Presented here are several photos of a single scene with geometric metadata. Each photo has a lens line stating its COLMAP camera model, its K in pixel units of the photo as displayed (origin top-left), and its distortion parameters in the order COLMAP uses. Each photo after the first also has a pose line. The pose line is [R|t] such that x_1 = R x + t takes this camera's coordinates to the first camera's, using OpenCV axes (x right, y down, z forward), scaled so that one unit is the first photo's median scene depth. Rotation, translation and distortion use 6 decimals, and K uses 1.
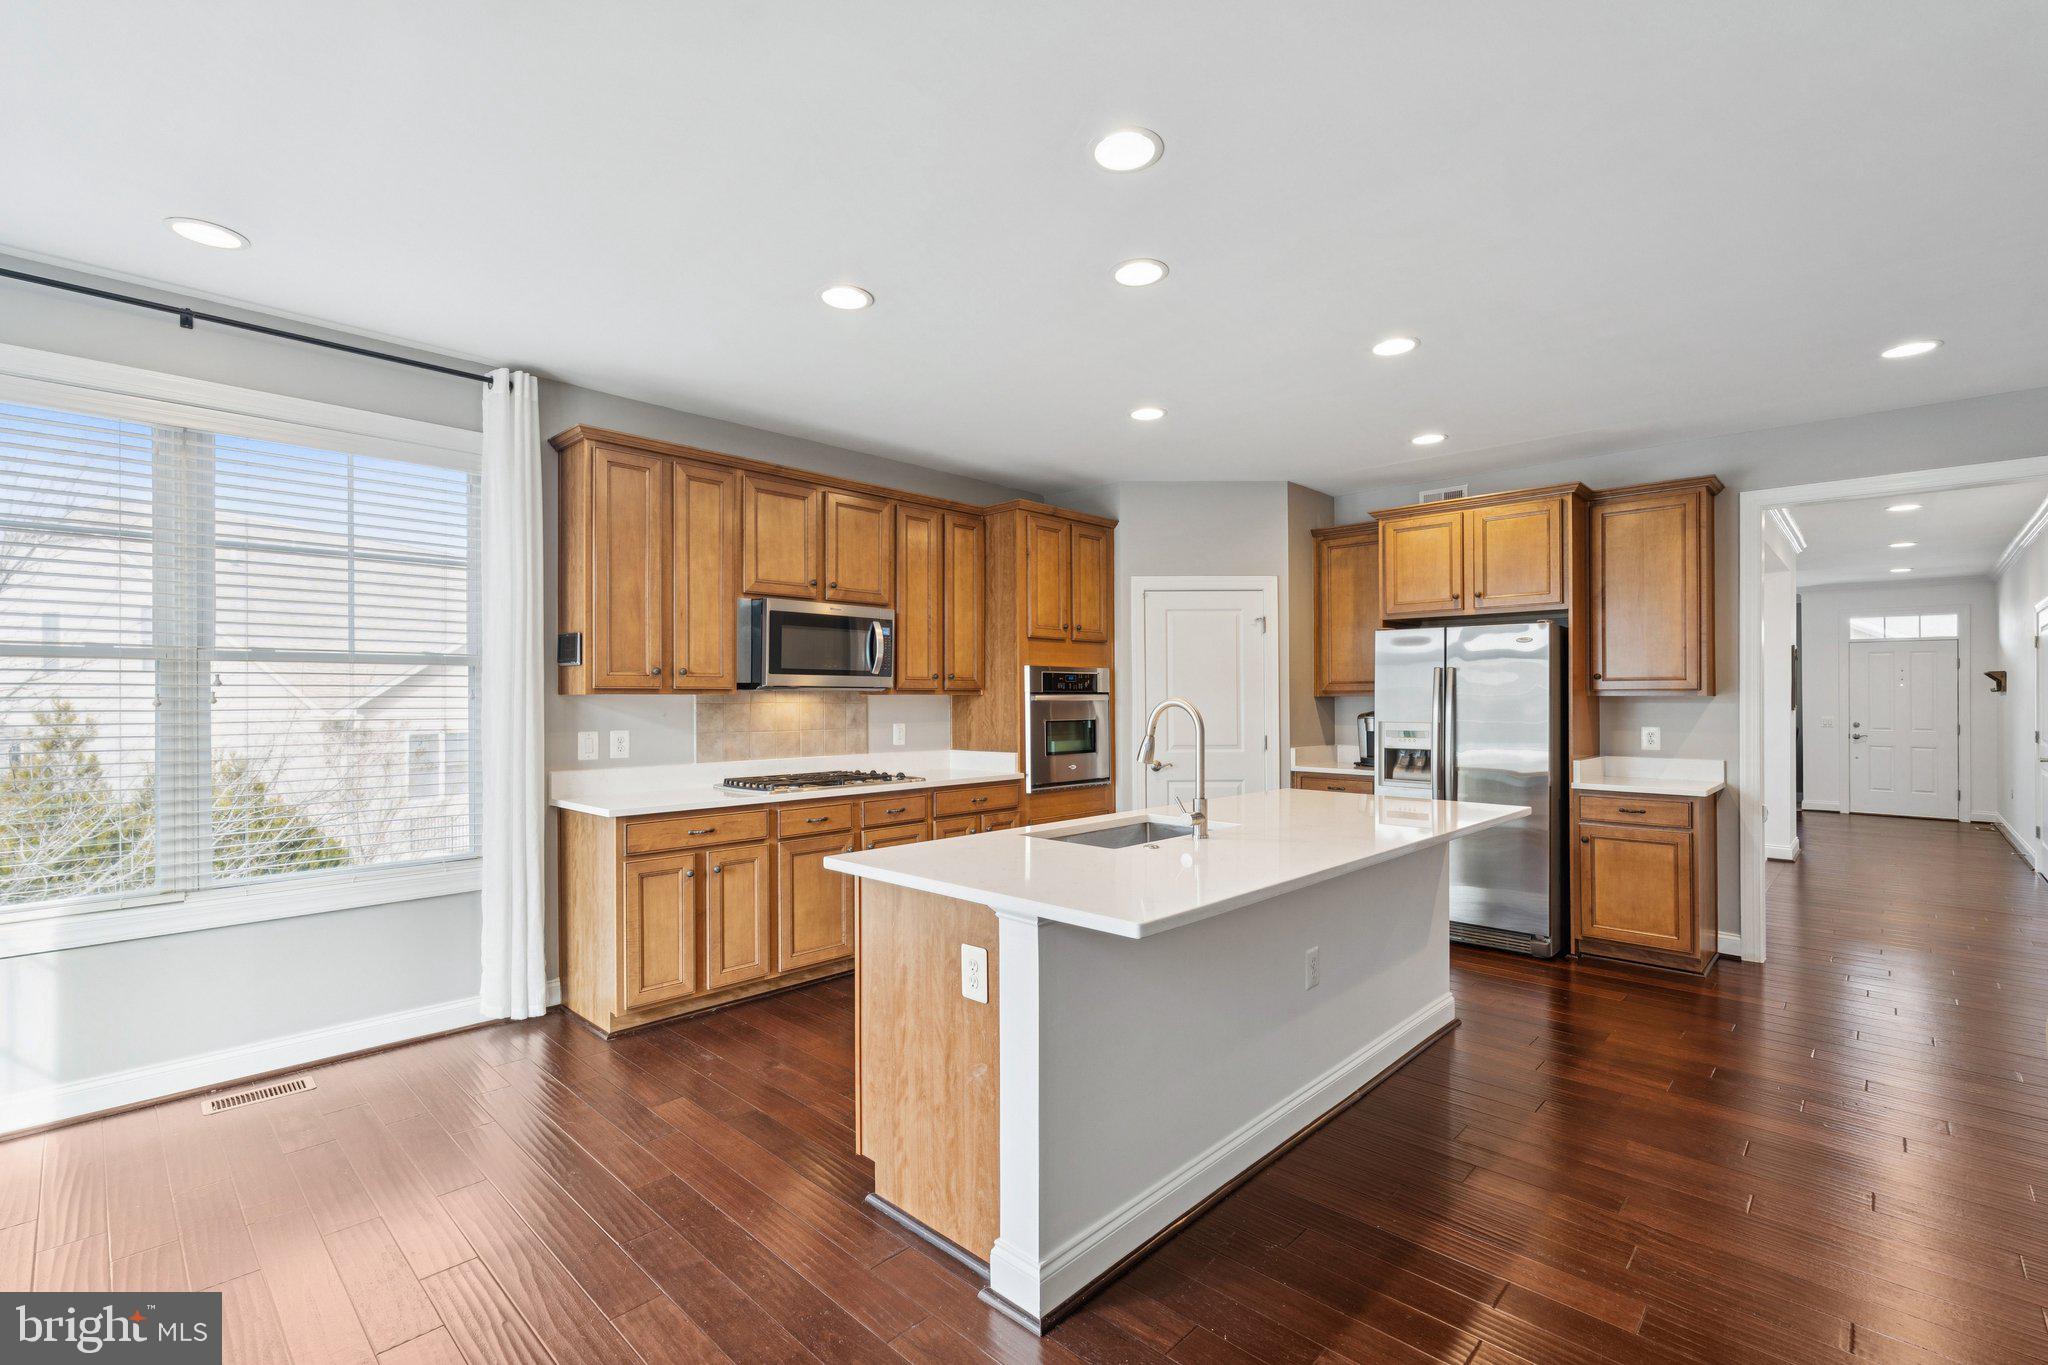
lens RADIAL K [[912.9, 0, 1032.0], [0, 912.9, 696.0], [0, 0, 1]] dist [0.004053, -0.000306]
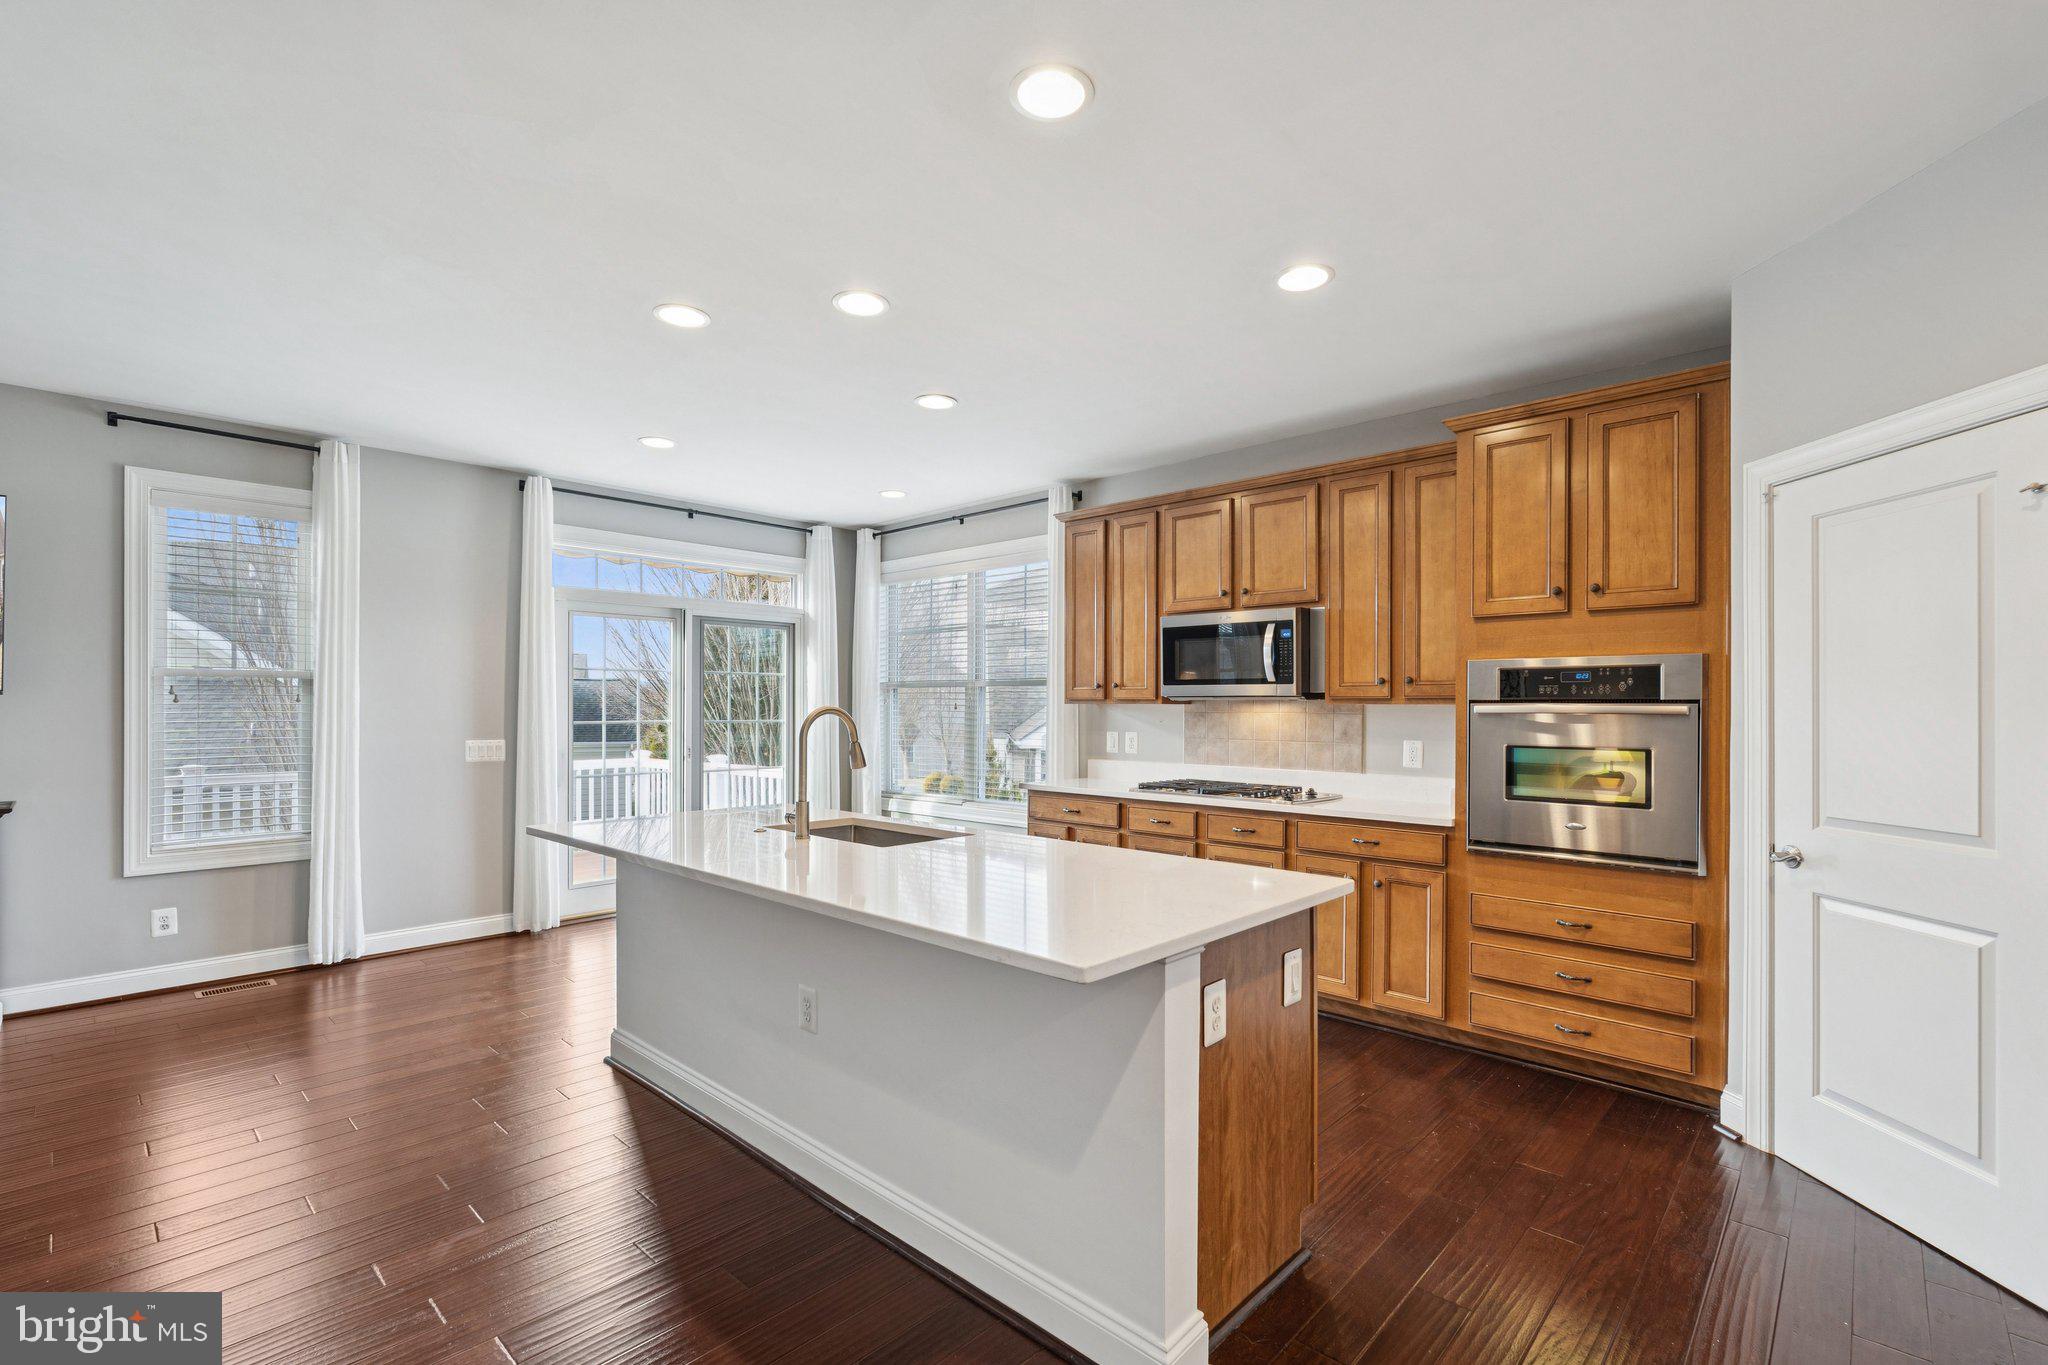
lens RADIAL K [[914.3, 0, 1030.3], [0, 914.3, 705.5], [0, 0, 1]] dist [-0.002050, 0.000142]
pose [[0.012551, 0.000267, -0.999921, 0.757116], [-0.003096, 0.999995, 0.000228, 0.000439], [0.999916, 0.003093, 0.012552, 0.763131]]
